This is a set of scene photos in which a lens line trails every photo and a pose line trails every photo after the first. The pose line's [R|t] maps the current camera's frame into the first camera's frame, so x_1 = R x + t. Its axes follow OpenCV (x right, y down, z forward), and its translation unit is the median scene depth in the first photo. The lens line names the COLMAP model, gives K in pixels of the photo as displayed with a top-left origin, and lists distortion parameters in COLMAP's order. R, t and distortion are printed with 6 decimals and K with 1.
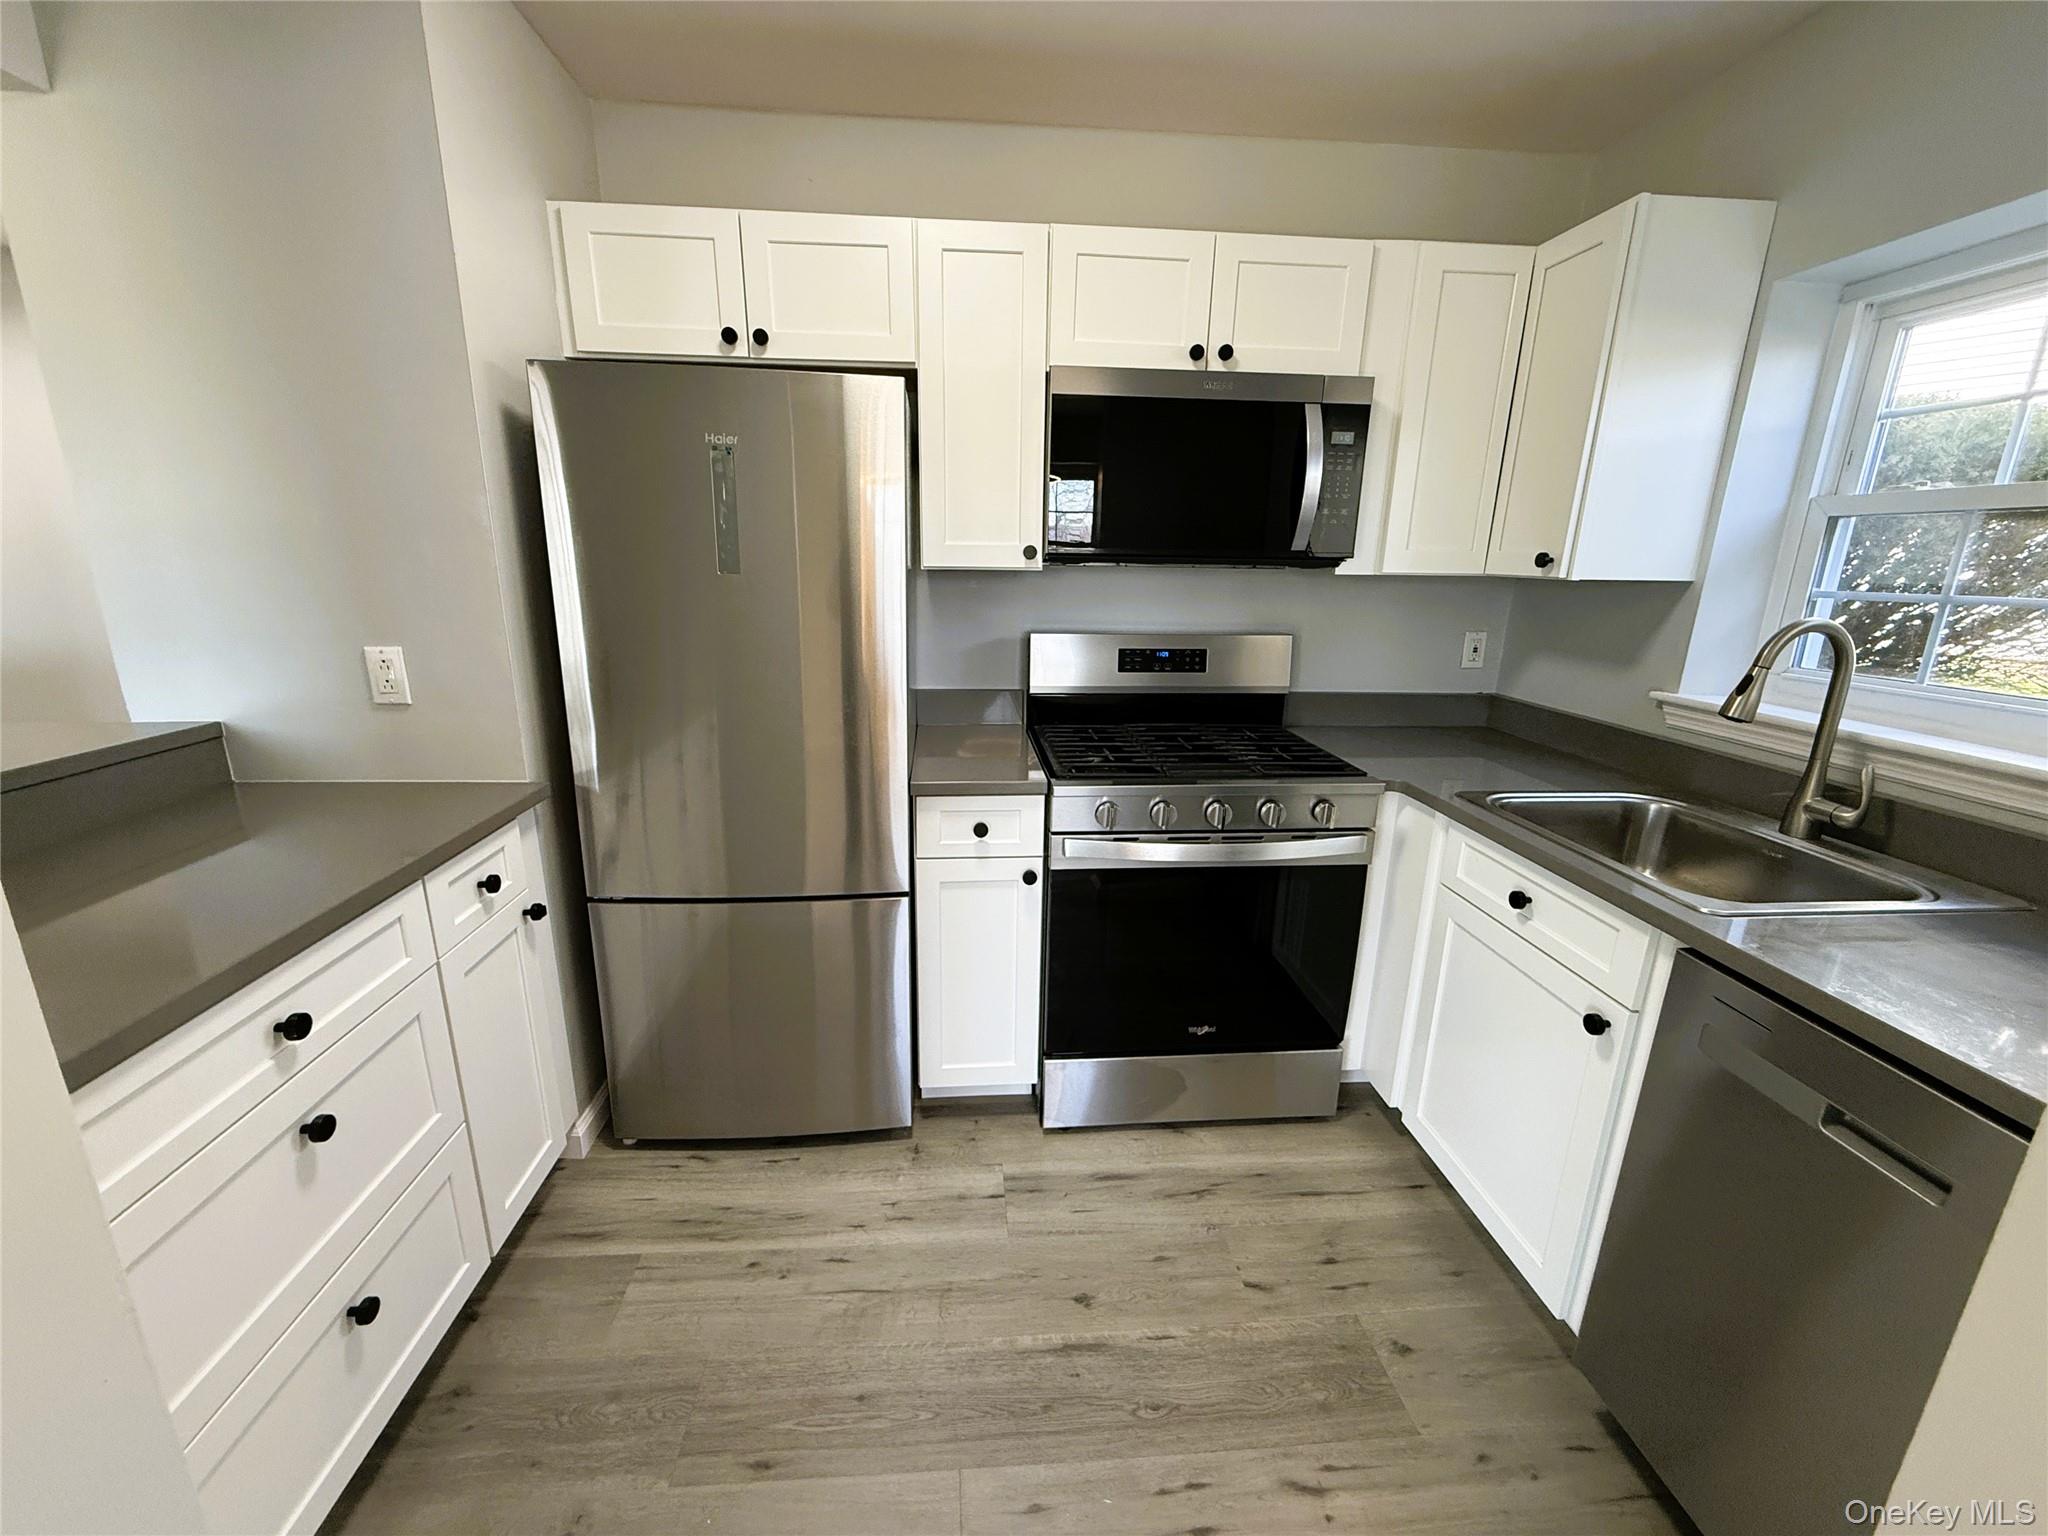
lens RADIAL K [[813.0, 0, 1016.9], [0, 813.0, 763.0], [0, 0, 1]] dist [0.000834, -0.000076]
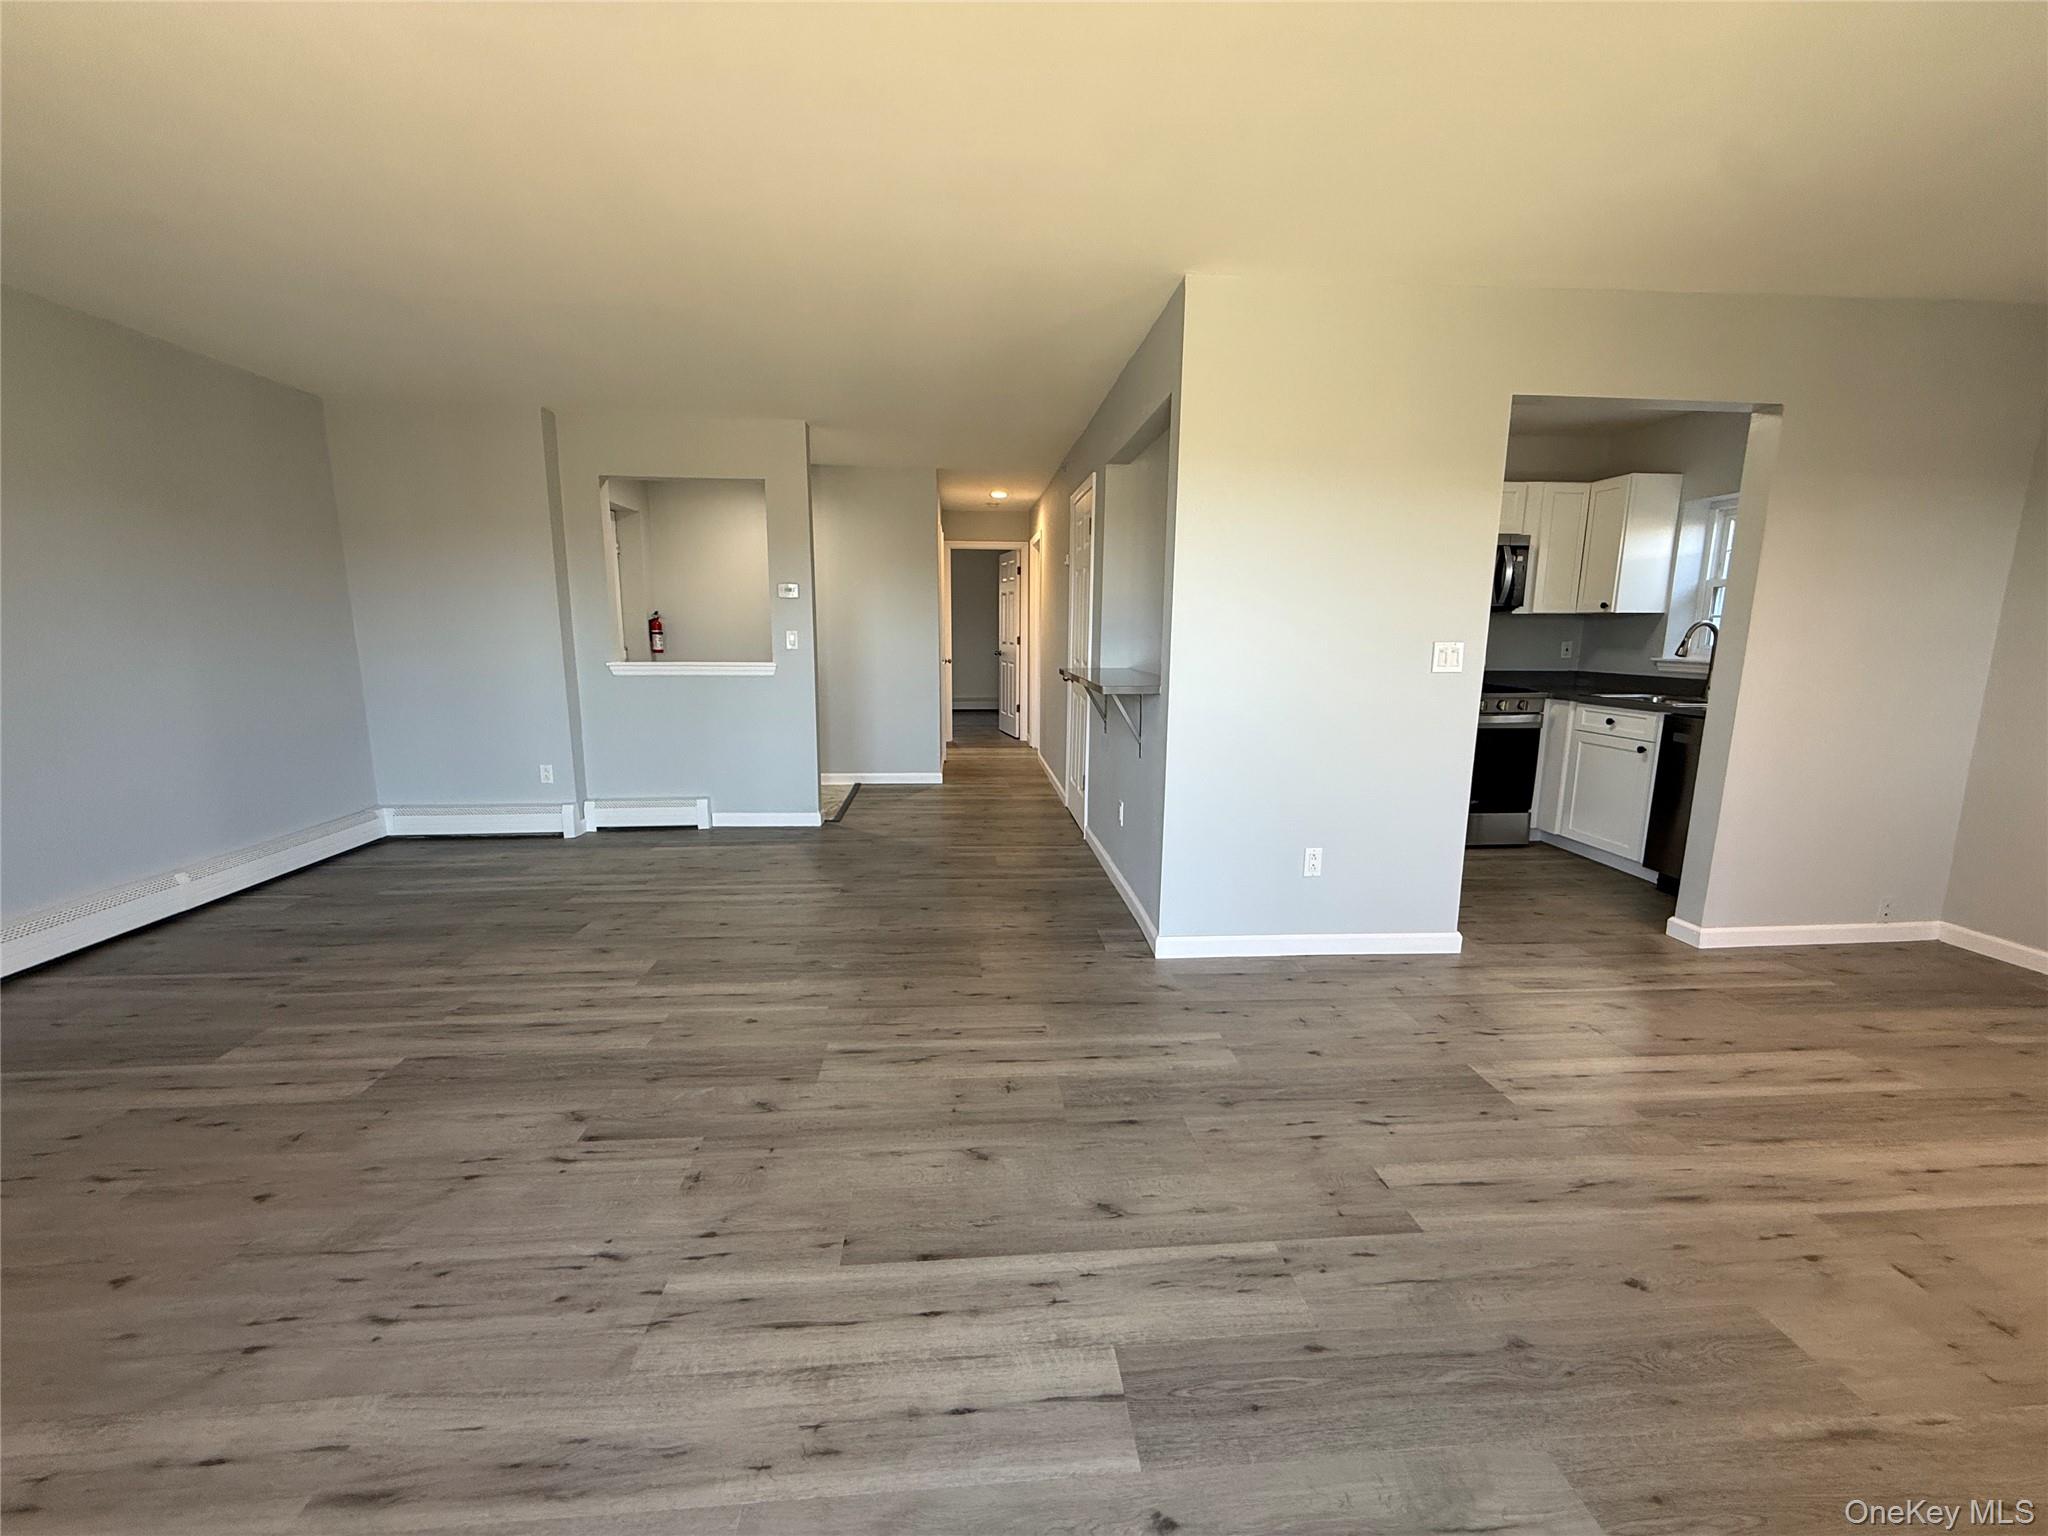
lens RADIAL K [[813.0, 0, 1016.9], [0, 813.0, 763.0], [0, 0, 1]] dist [0.000834, -0.000076]
pose [[0.999917, -0.011337, -0.006064, -1.191526], [0.010766, 0.996138, -0.087138, 0.447168], [0.007029, 0.087066, 0.996178, -1.517161]]
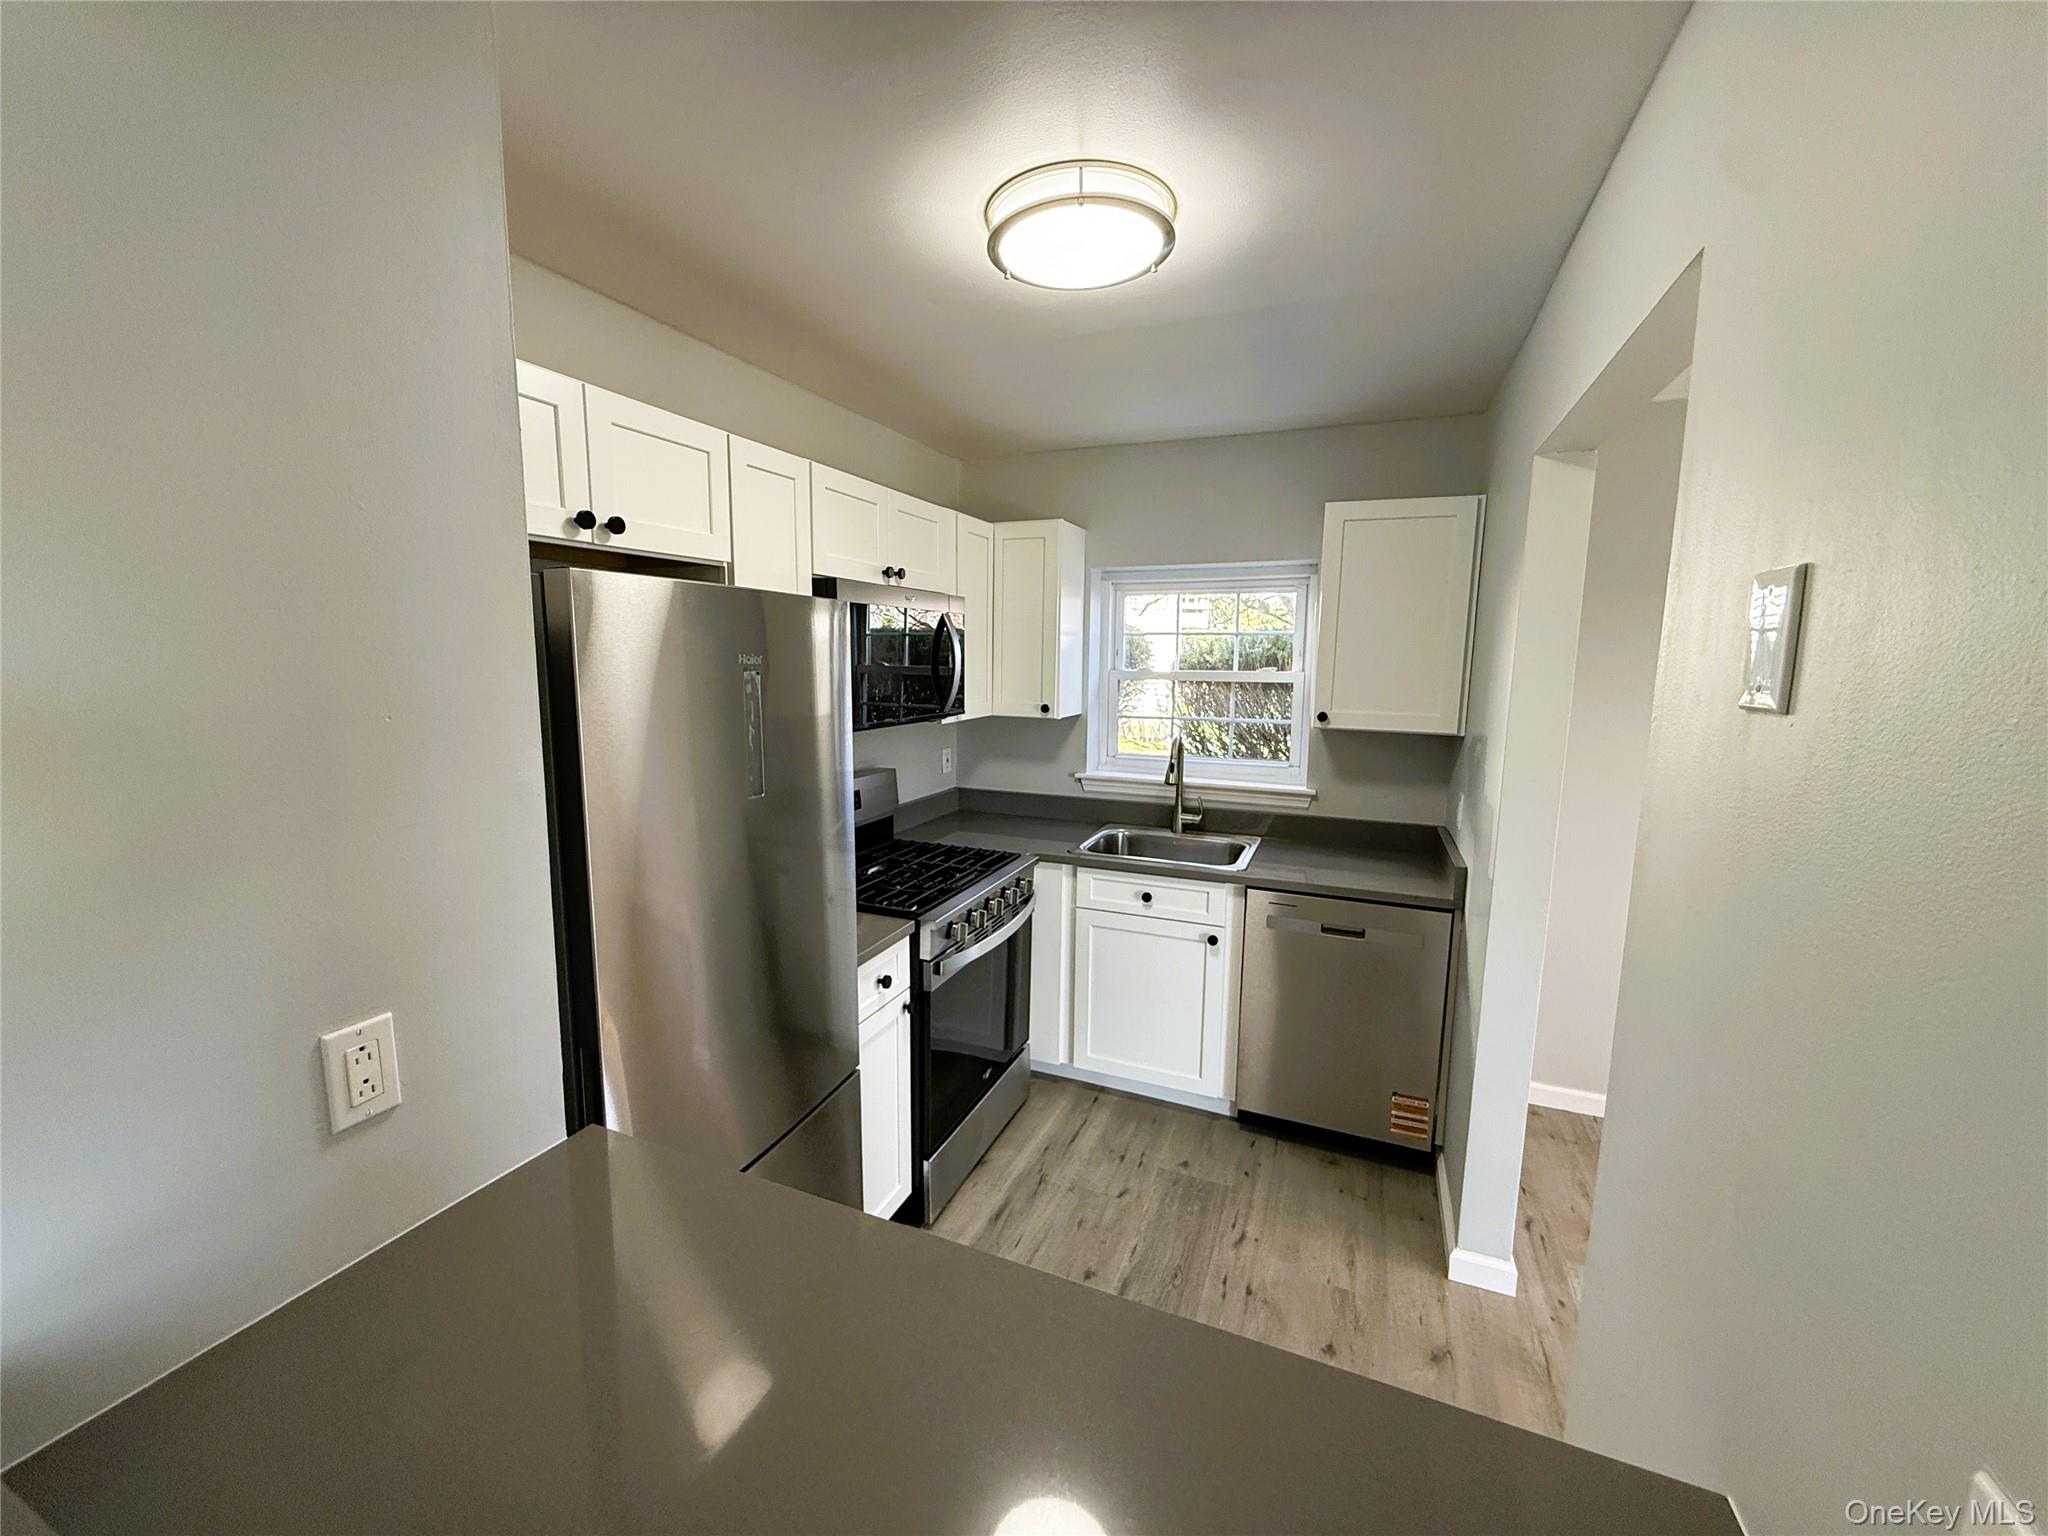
lens RADIAL K [[813.0, 0, 1016.9], [0, 813.0, 763.0], [0, 0, 1]] dist [0.000834, -0.000076]
pose [[0.462639, -0.130910, 0.876828, -0.917274], [0.220165, 0.975019, 0.029405, -0.207868], [-0.858774, 0.179443, 0.479904, 0.260788]]
